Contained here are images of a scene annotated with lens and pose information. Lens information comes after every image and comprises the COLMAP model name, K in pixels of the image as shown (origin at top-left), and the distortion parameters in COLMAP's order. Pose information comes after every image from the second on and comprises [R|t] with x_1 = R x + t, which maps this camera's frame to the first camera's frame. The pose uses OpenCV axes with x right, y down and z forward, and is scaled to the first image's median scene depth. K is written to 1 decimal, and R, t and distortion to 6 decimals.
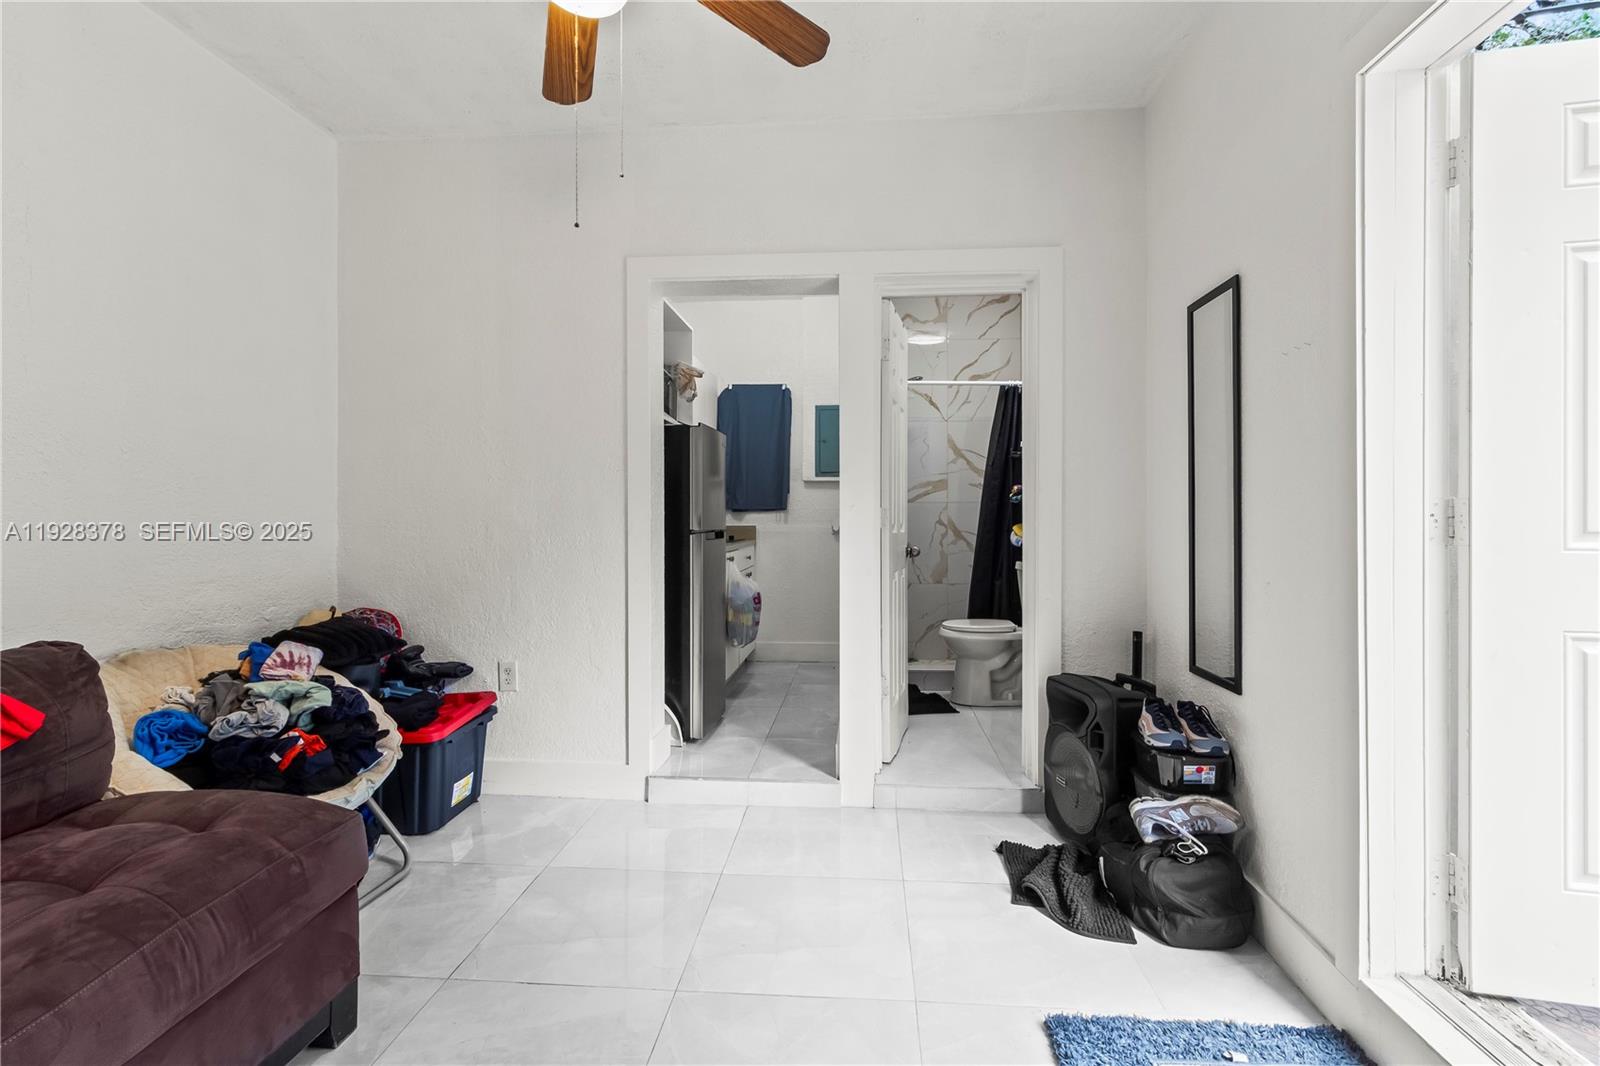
lens RADIAL K [[745.6, 0, 801.4], [0, 745.6, 524.3], [0, 0, 1]] dist [0.002663, 0.000333]
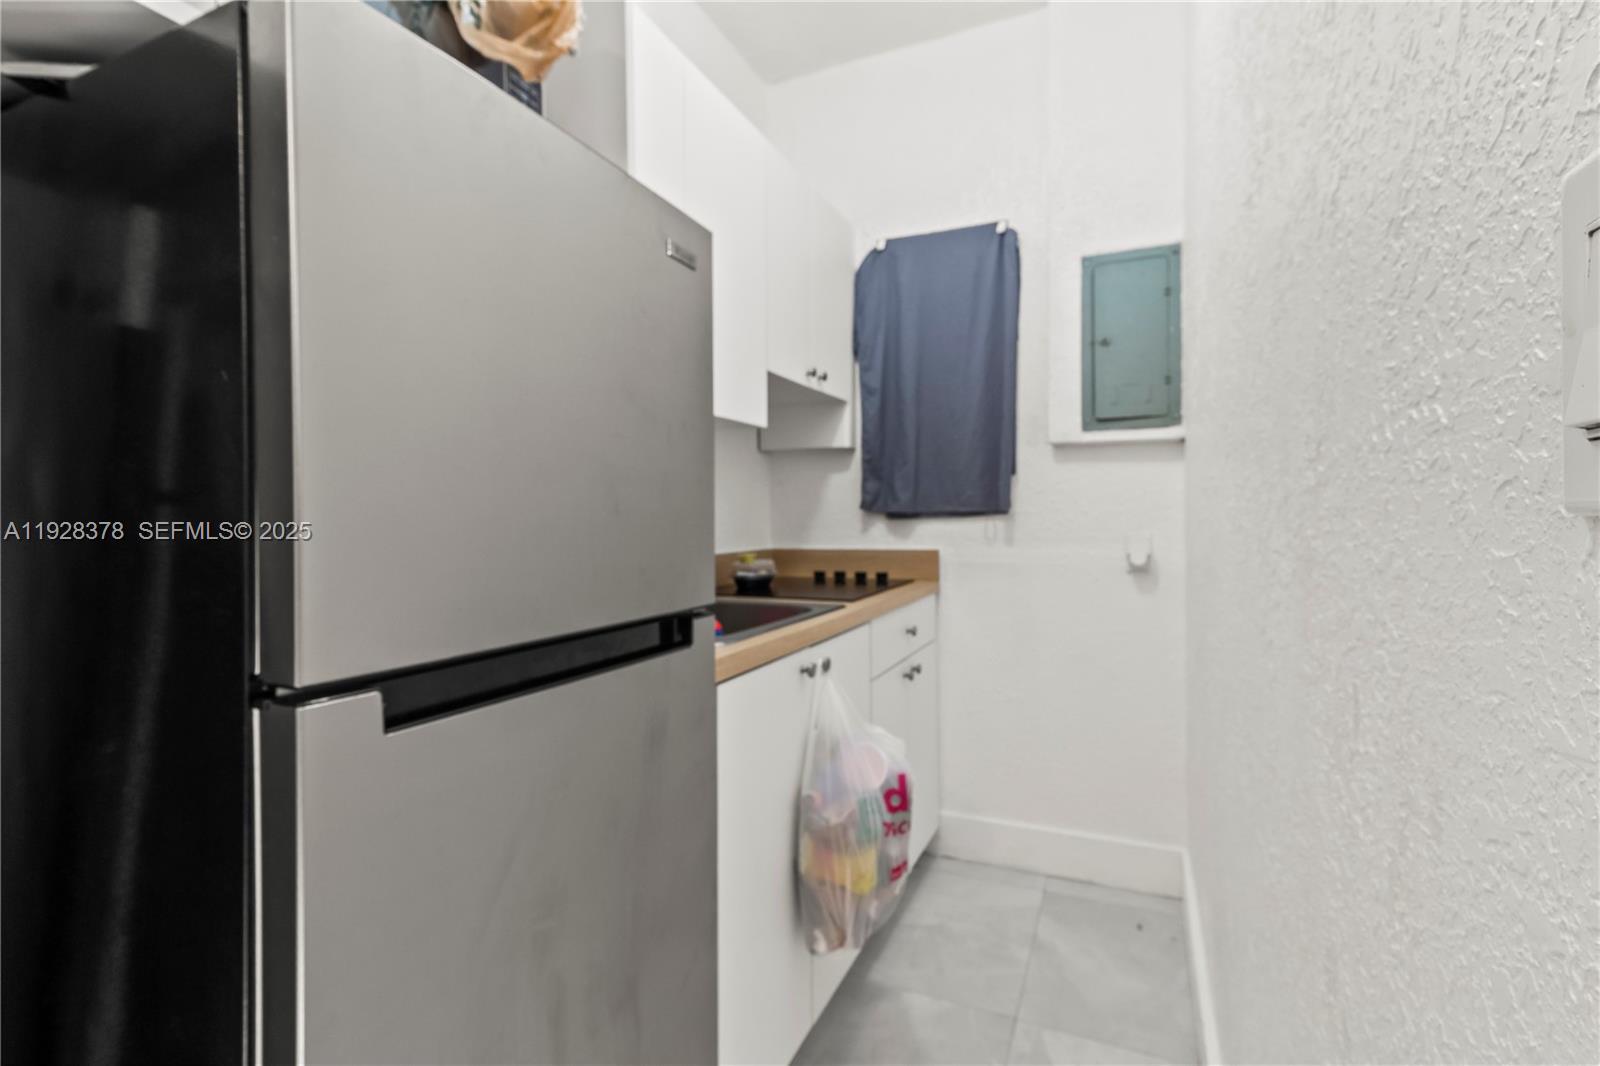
lens RADIAL K [[745.6, 0, 791.1], [0, 745.6, 522.1], [0, 0, 1]] dist [0.002663, 0.000333]
pose [[0.940373, -0.010304, -0.339990, 0.007465], [0.012100, 0.999922, 0.003162, -0.017327], [0.339931, -0.007088, 0.940424, 0.564297]]
